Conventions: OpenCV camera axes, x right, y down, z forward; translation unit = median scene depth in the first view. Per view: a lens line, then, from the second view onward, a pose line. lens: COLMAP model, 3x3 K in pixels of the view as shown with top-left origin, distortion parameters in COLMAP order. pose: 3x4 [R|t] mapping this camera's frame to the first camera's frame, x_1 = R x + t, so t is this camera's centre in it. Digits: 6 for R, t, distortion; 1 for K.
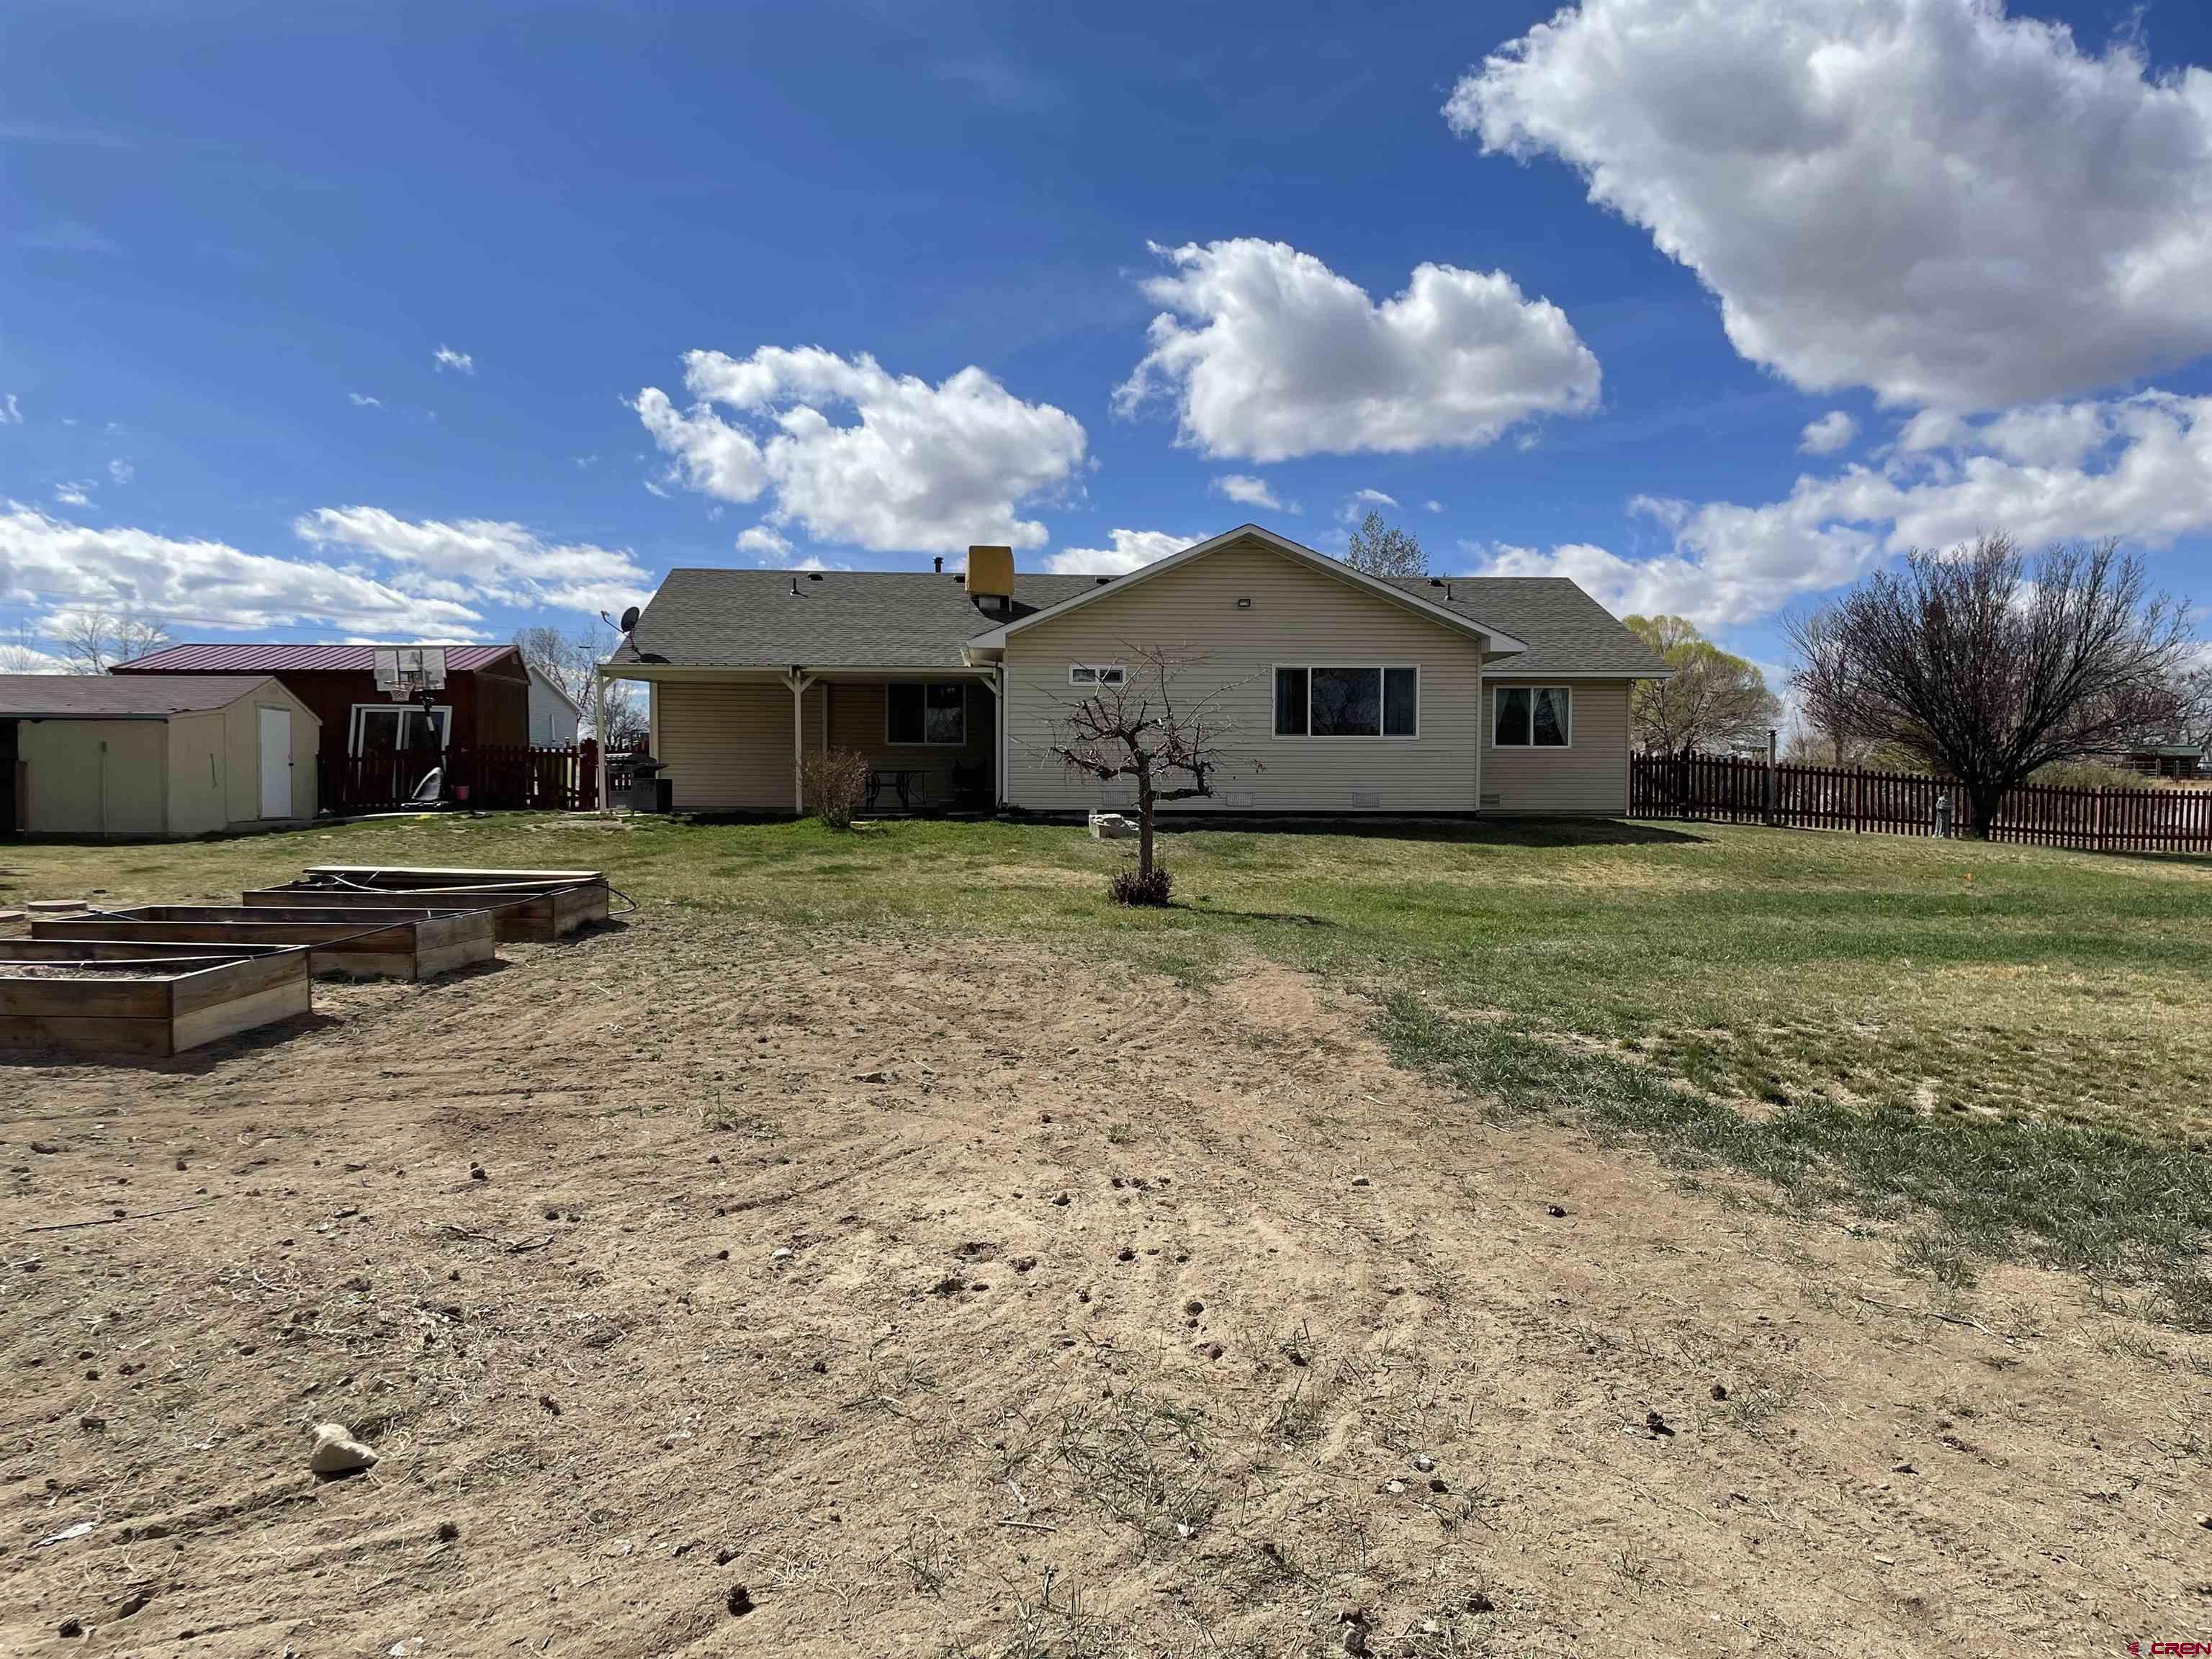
lens RADIAL K [[1642.3, 0, 1091.7], [0, 1642.3, 837.5], [0, 0, 1]] dist [0.105391, -0.122903]
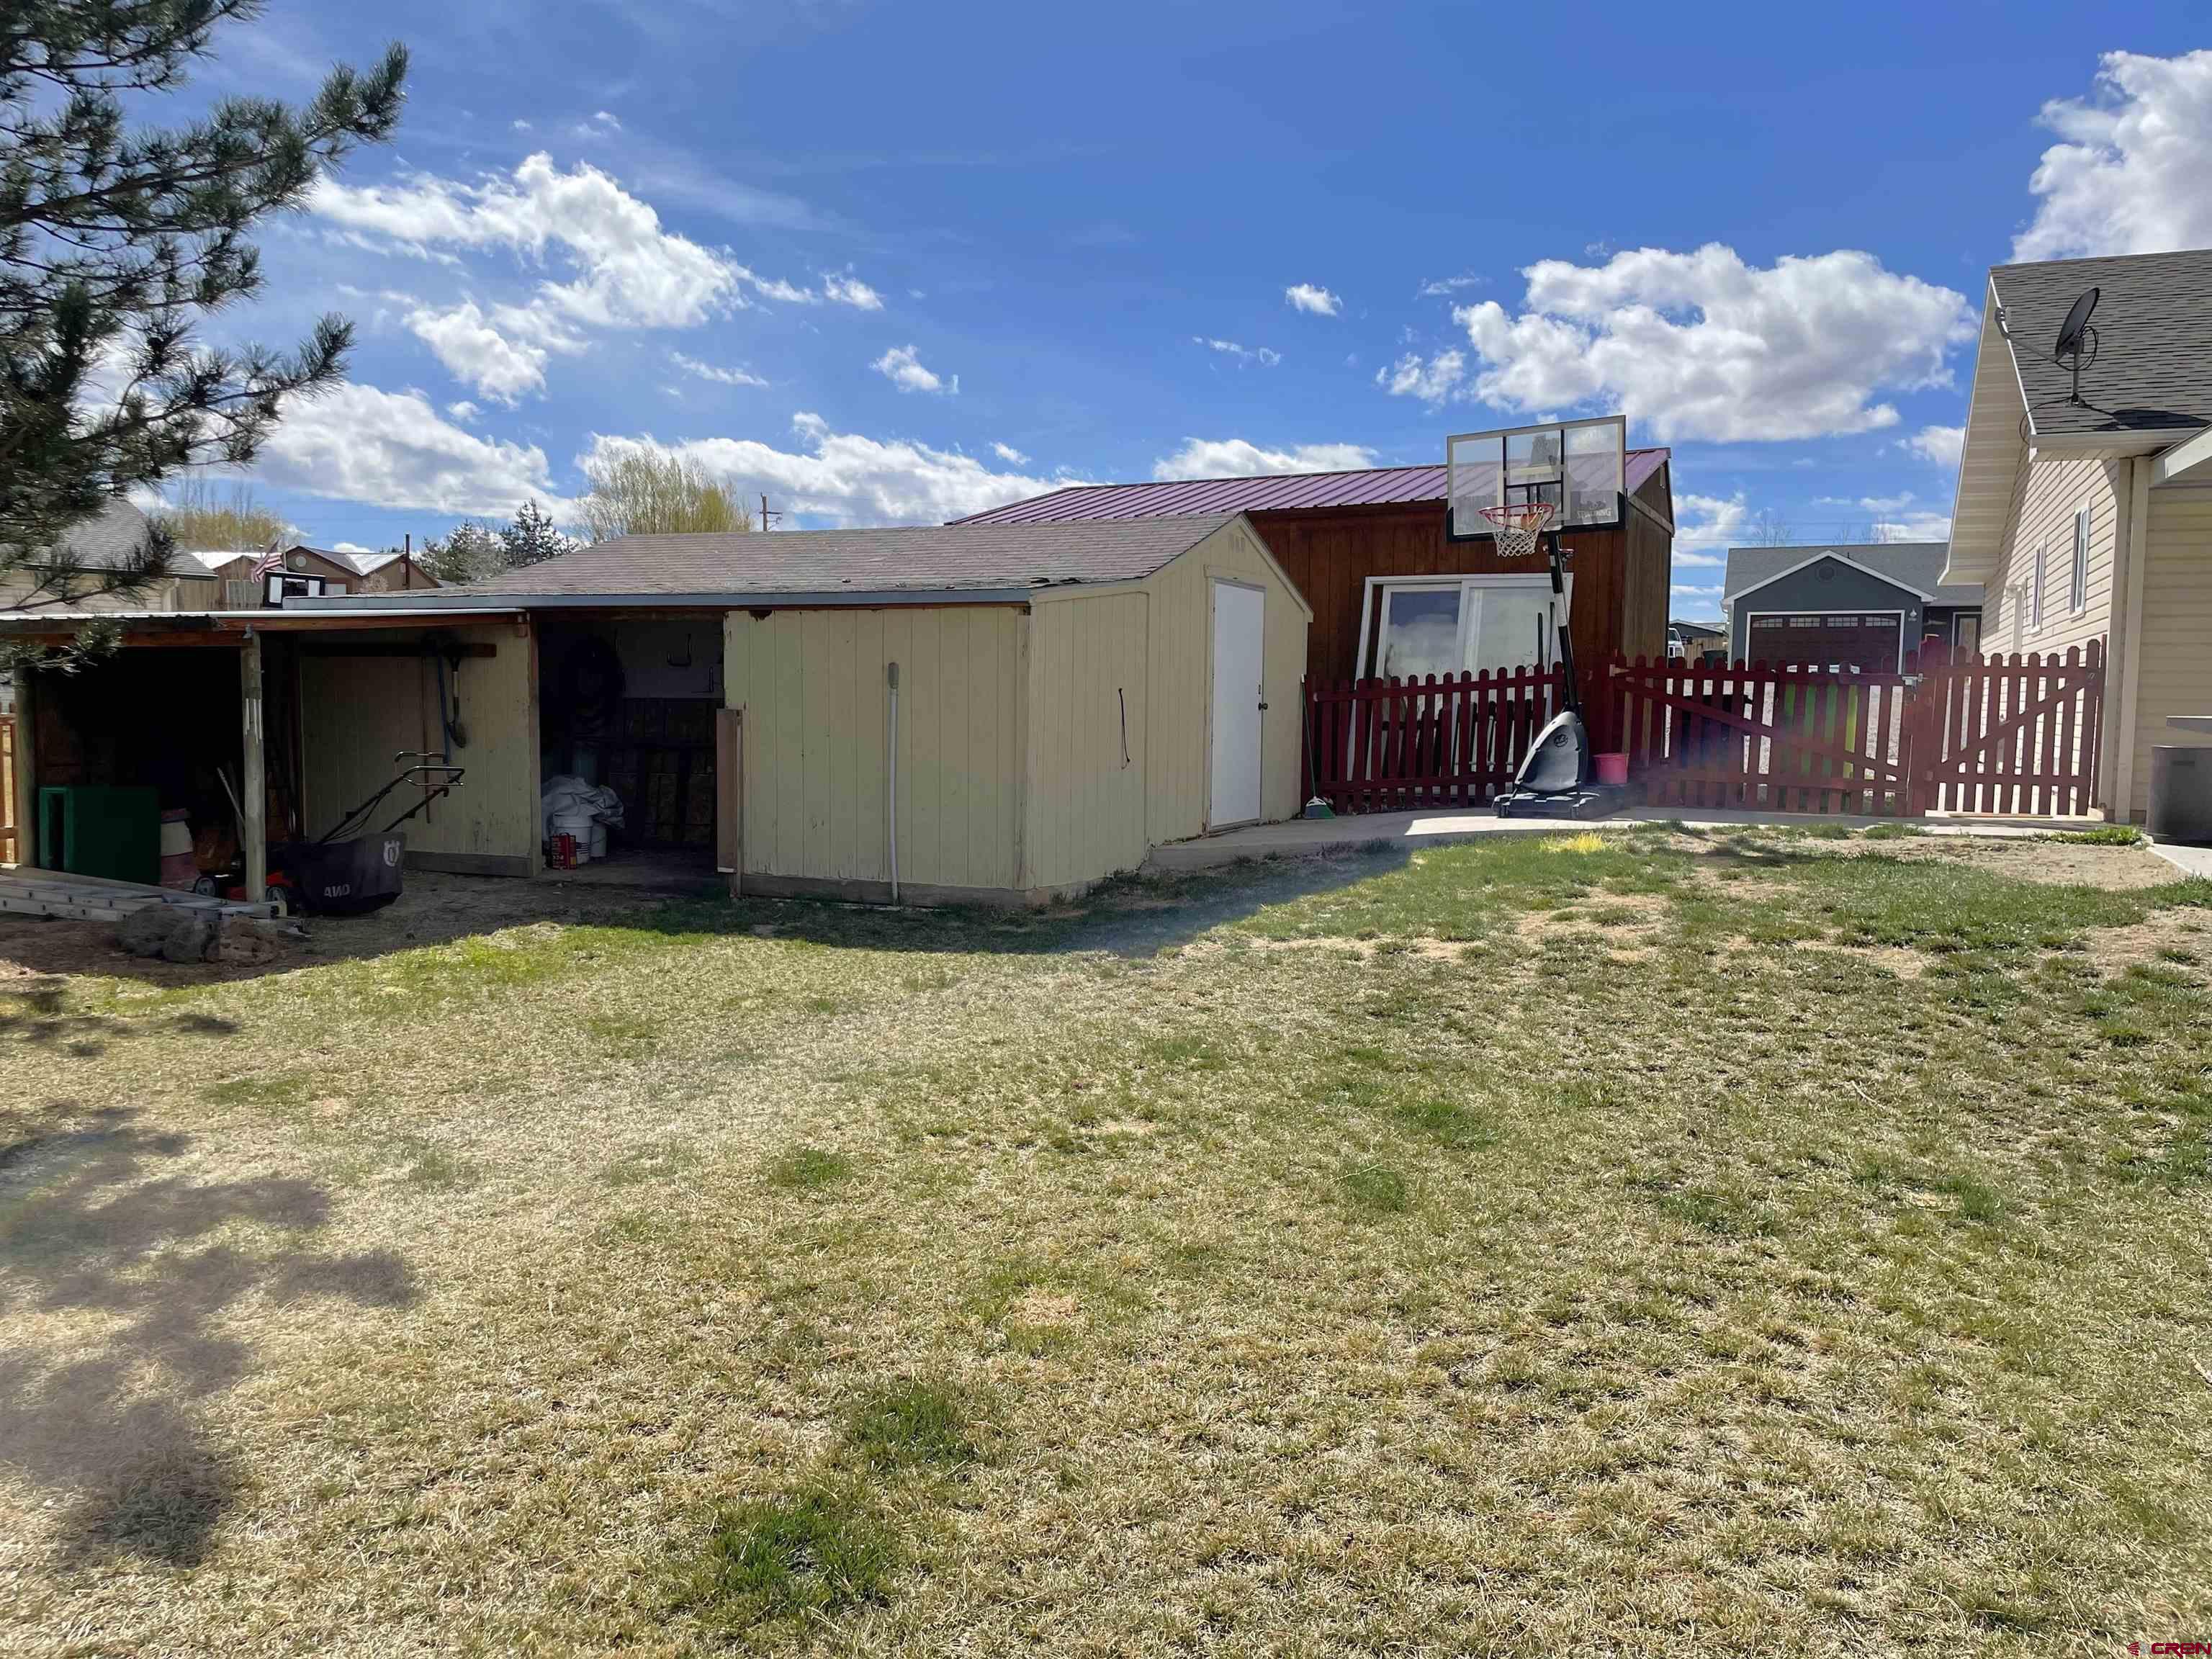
lens RADIAL K [[1642.3, 0, 1091.7], [0, 1642.3, 837.5], [0, 0, 1]] dist [0.105391, -0.122903]
pose [[0.882208, 0.041864, -0.468996, -0.307328], [-0.015711, 0.998102, 0.059542, -0.033766], [0.470599, -0.045160, 0.881191, 0.575102]]
